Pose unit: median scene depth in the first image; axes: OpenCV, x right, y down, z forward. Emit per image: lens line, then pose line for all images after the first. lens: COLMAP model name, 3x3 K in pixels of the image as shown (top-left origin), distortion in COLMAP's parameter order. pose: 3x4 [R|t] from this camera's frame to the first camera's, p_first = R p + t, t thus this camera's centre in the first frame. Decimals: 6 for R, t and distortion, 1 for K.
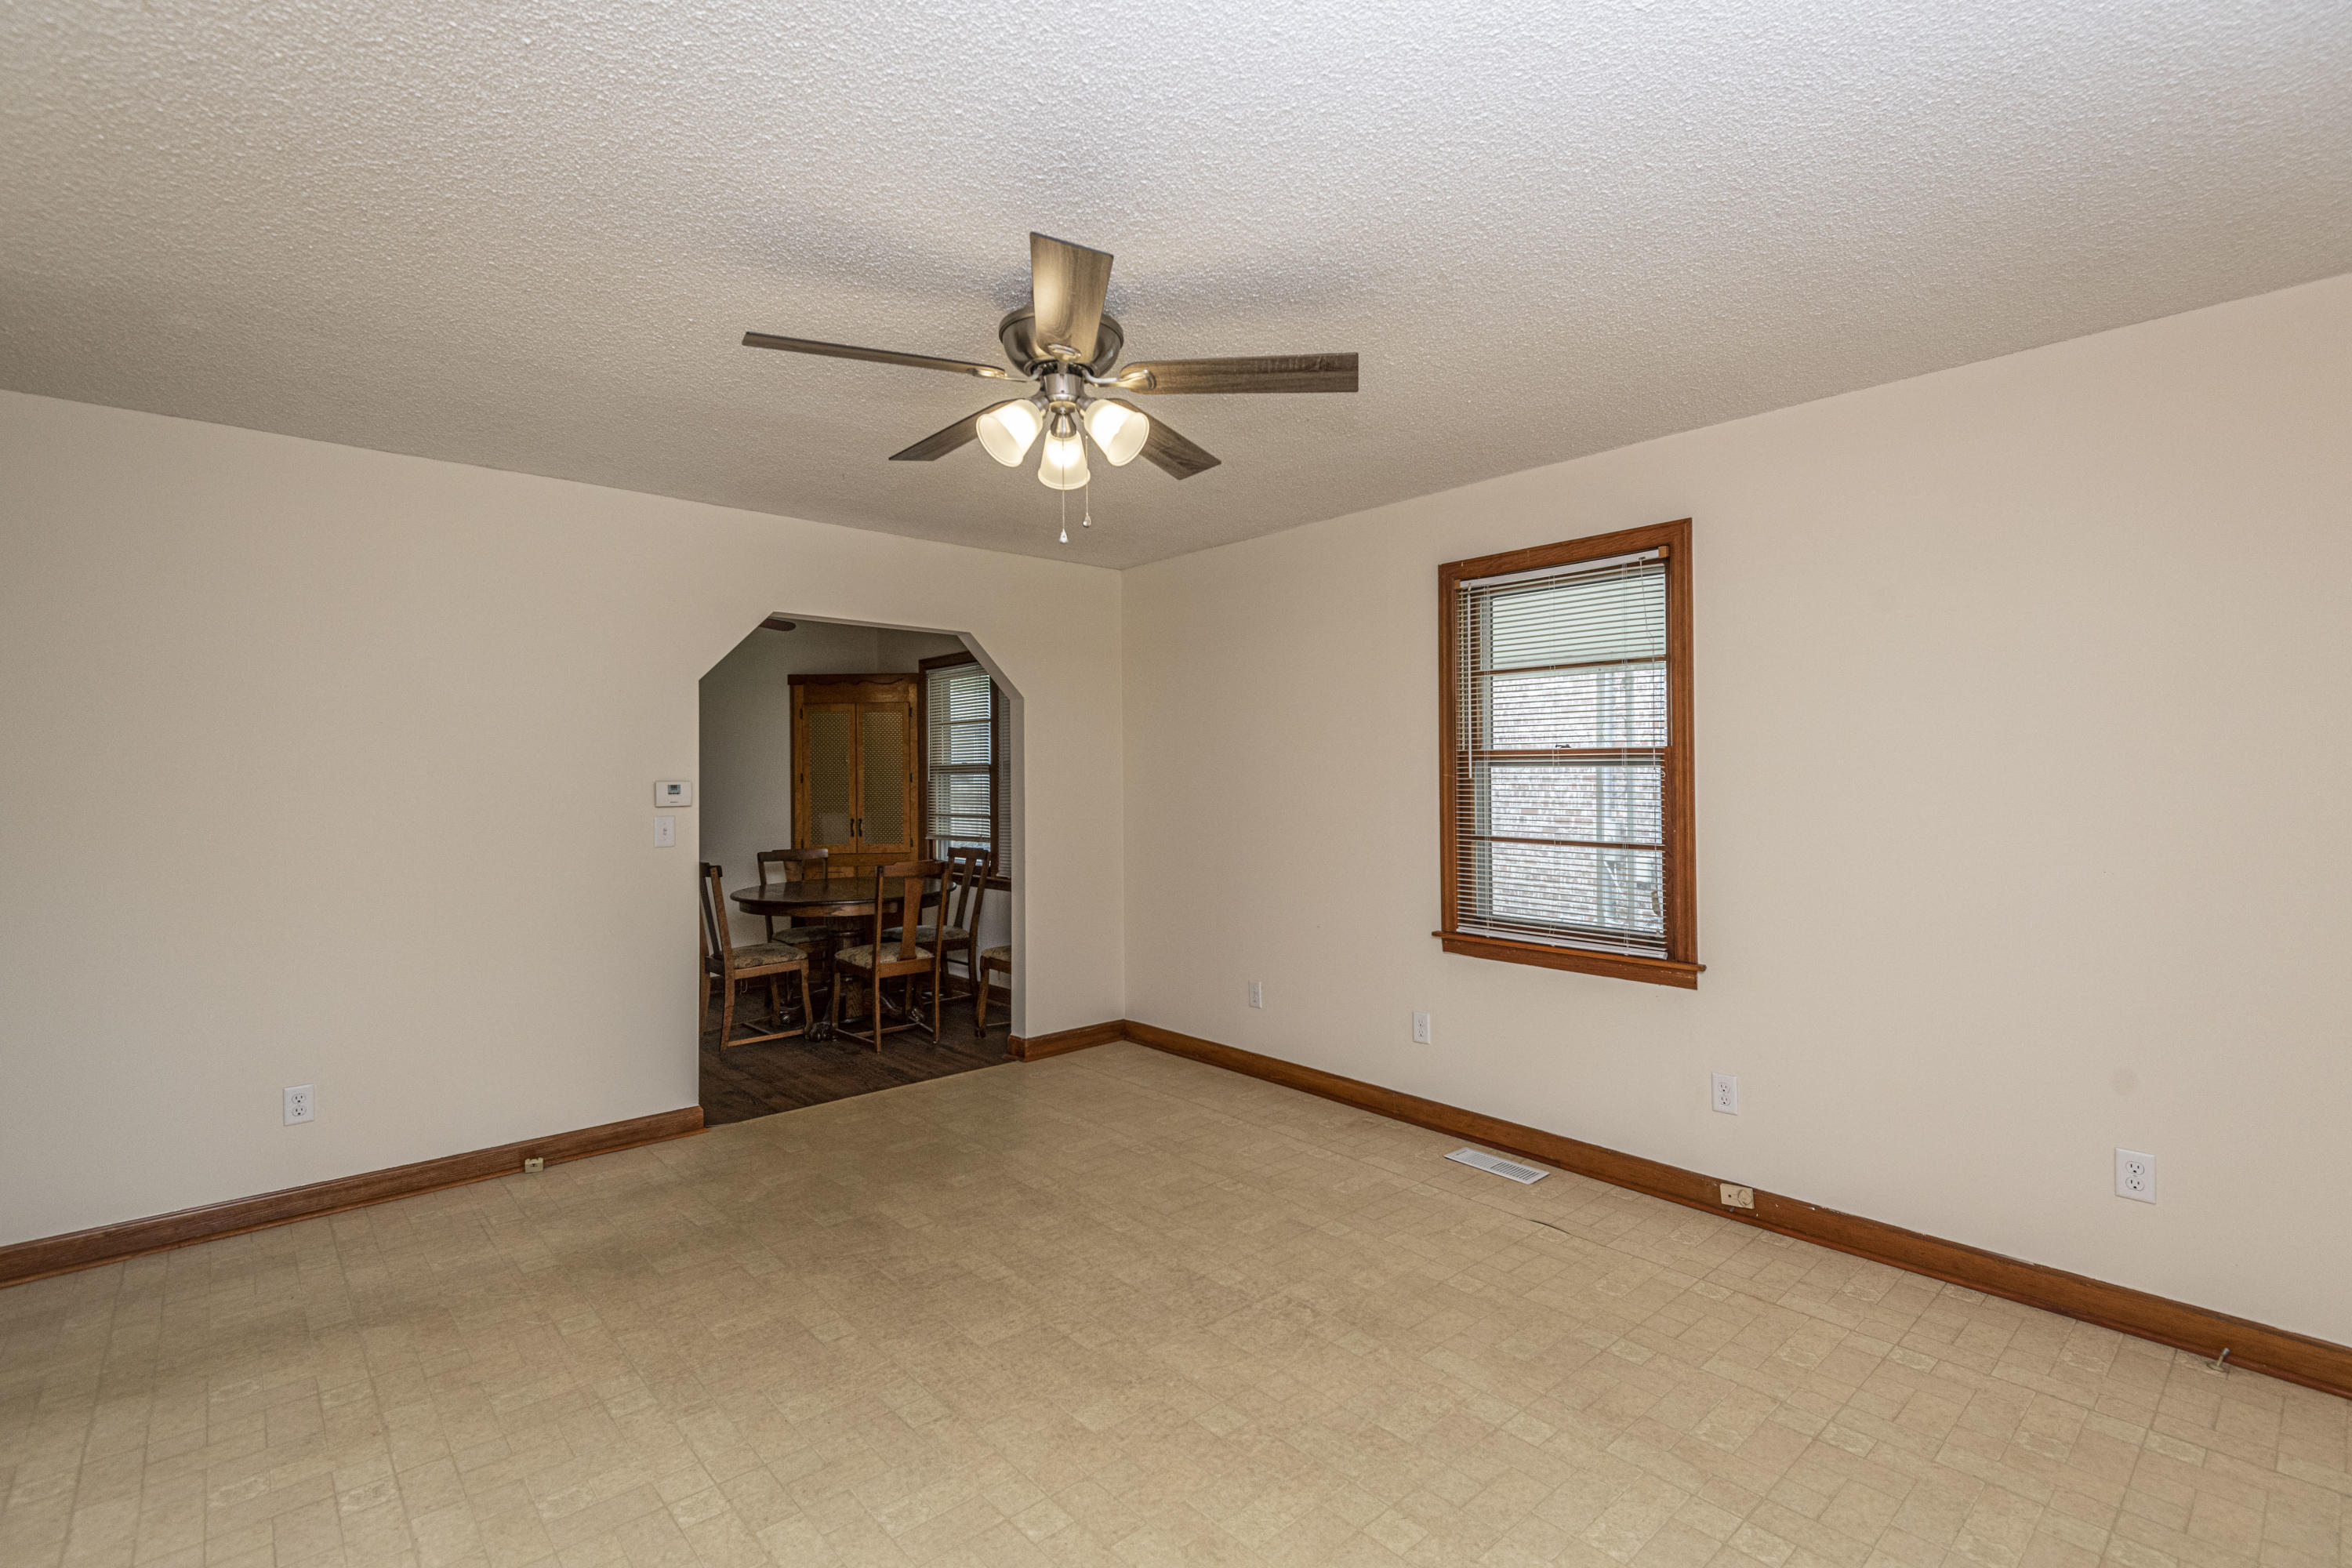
lens RADIAL K [[1080.4, 0, 1211.9], [0, 1080.4, 761.9], [0, 0, 1]] dist [0.029463, -0.013377]
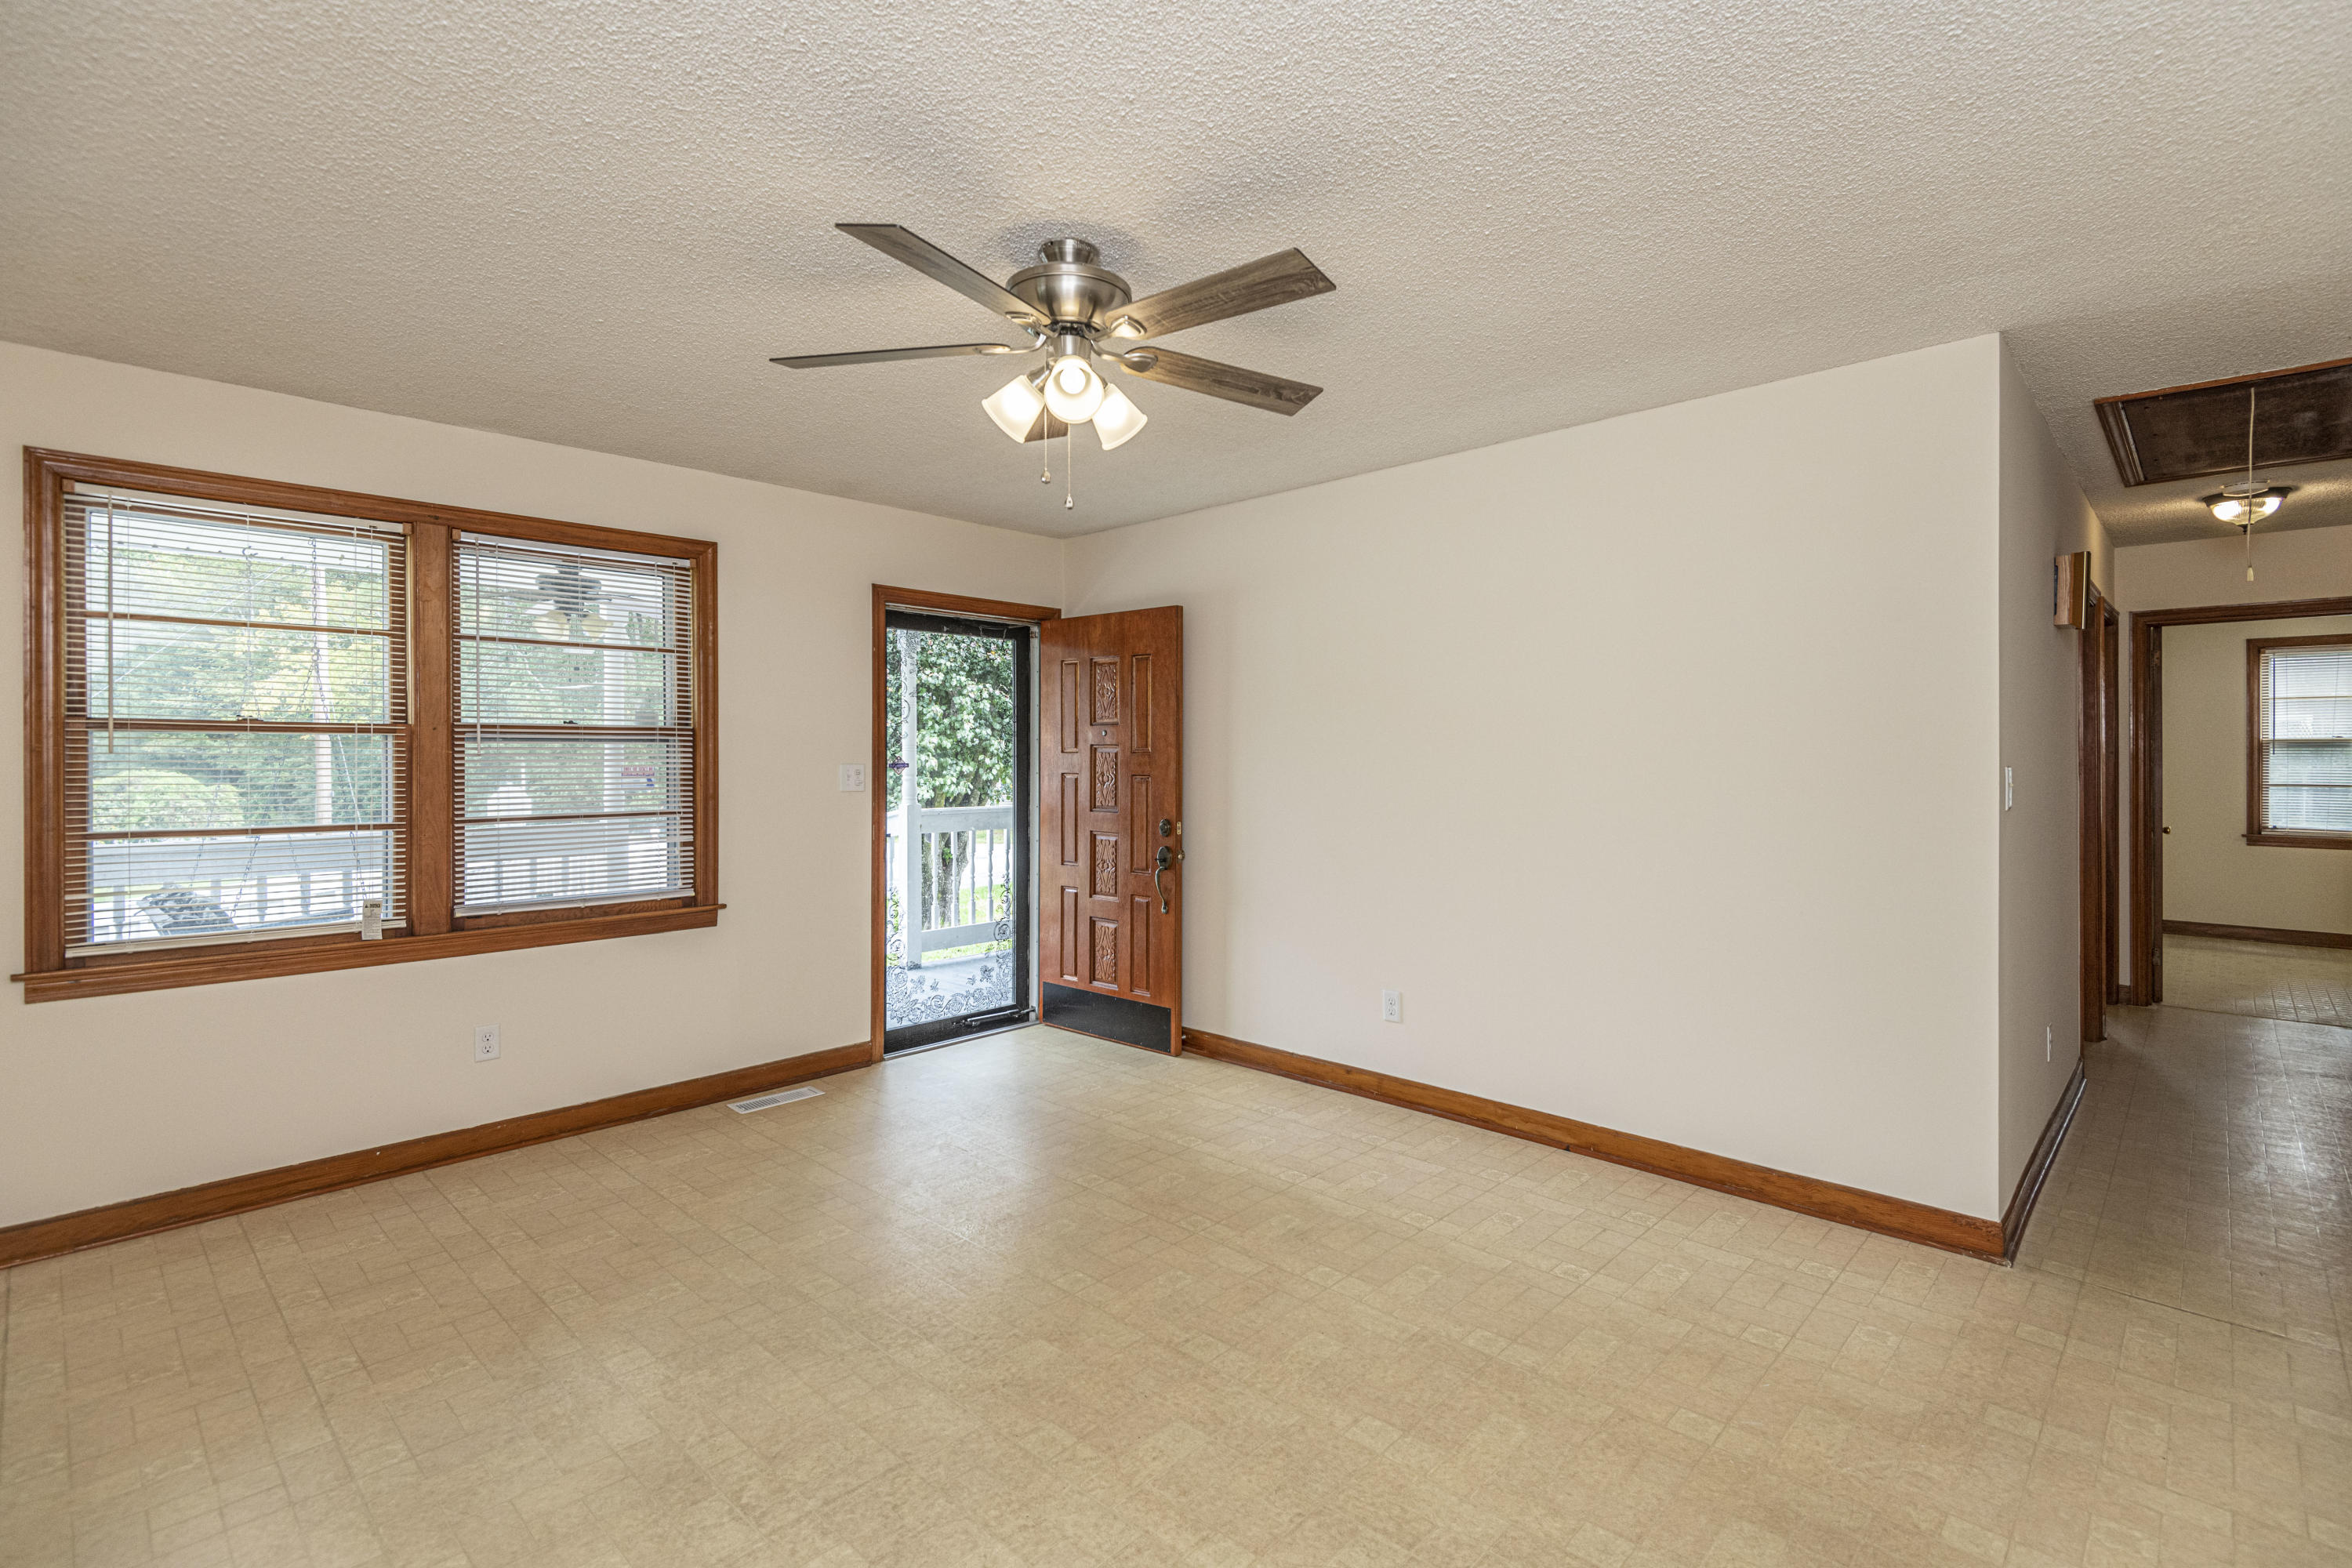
lens RADIAL K [[1080.4, 0, 1192.9], [0, 1080.4, 753.8], [0, 0, 1]] dist [0.029463, -0.013377]
pose [[-0.997962, 0.007900, -0.063325, -0.131530], [0.008828, 0.999858, -0.014389, 0.024146], [0.063202, -0.014918, -0.997889, 1.412072]]
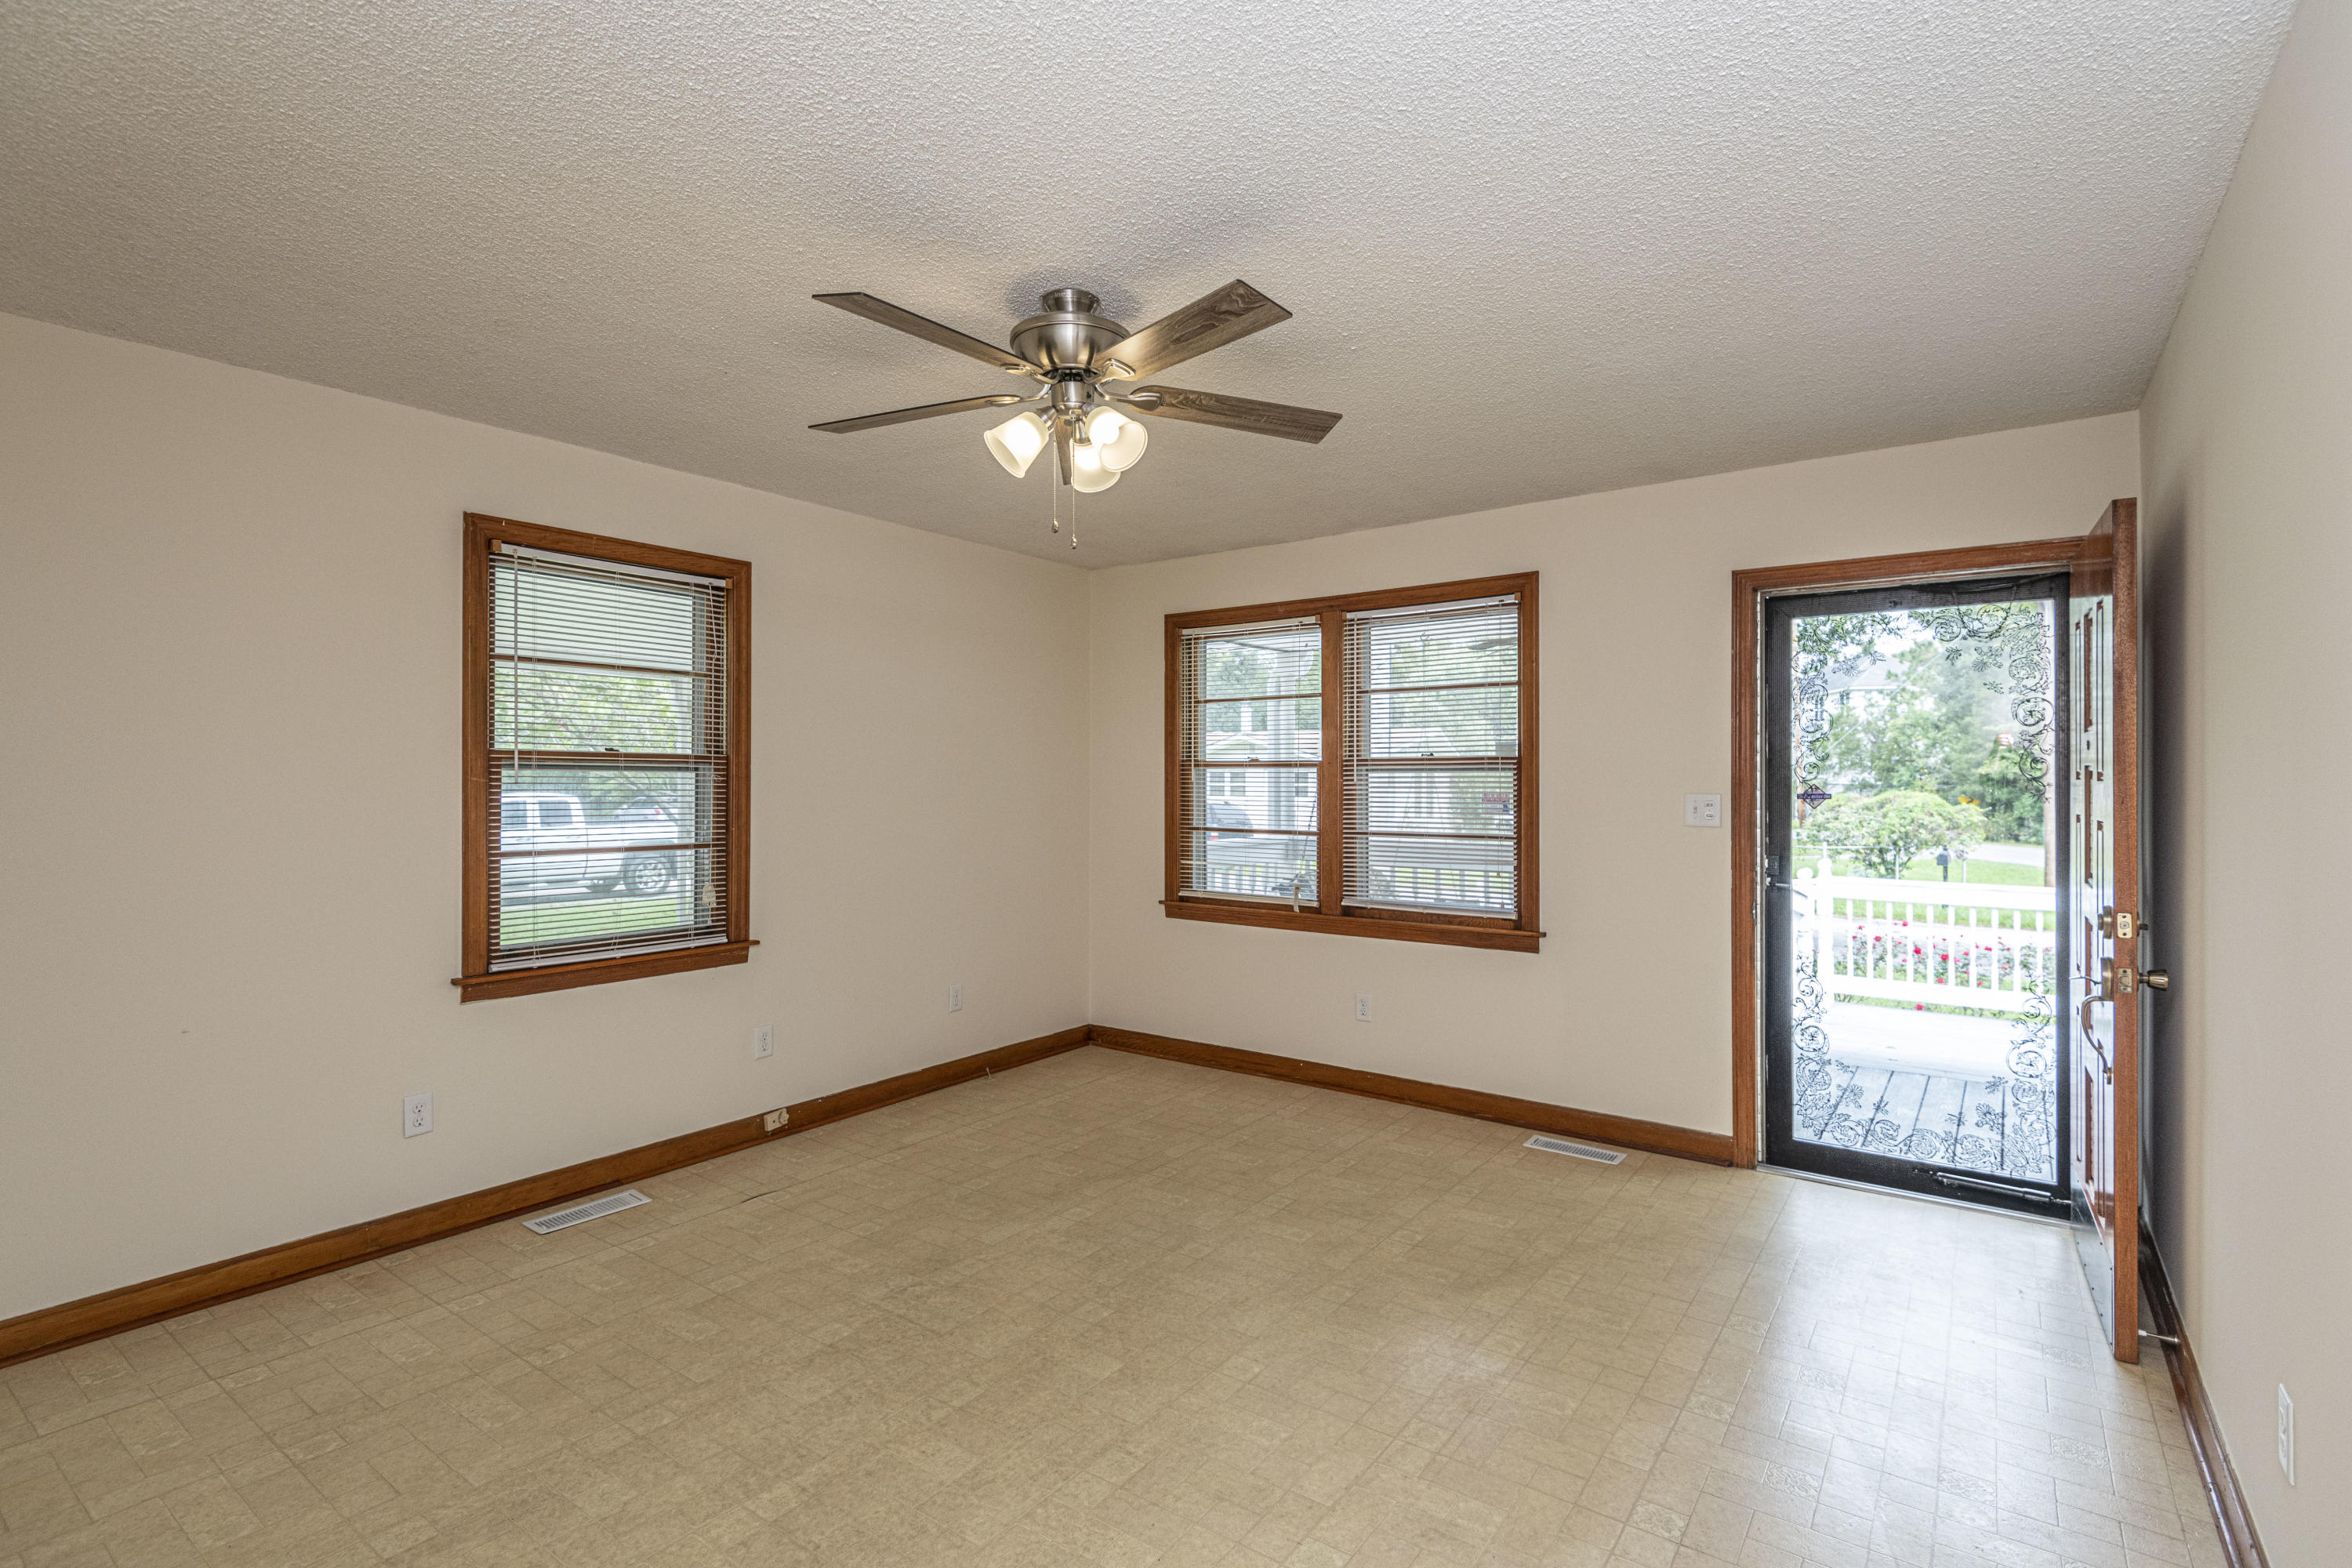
lens RADIAL K [[1080.4, 0, 1180.3], [0, 1080.4, 778.5], [0, 0, 1]] dist [0.029463, -0.013377]
pose [[-0.199853, 0.008630, 0.979788, -0.808521], [-0.013031, 0.999849, -0.011464, 0.017026], [-0.979739, -0.015059, -0.199710, 0.781772]]
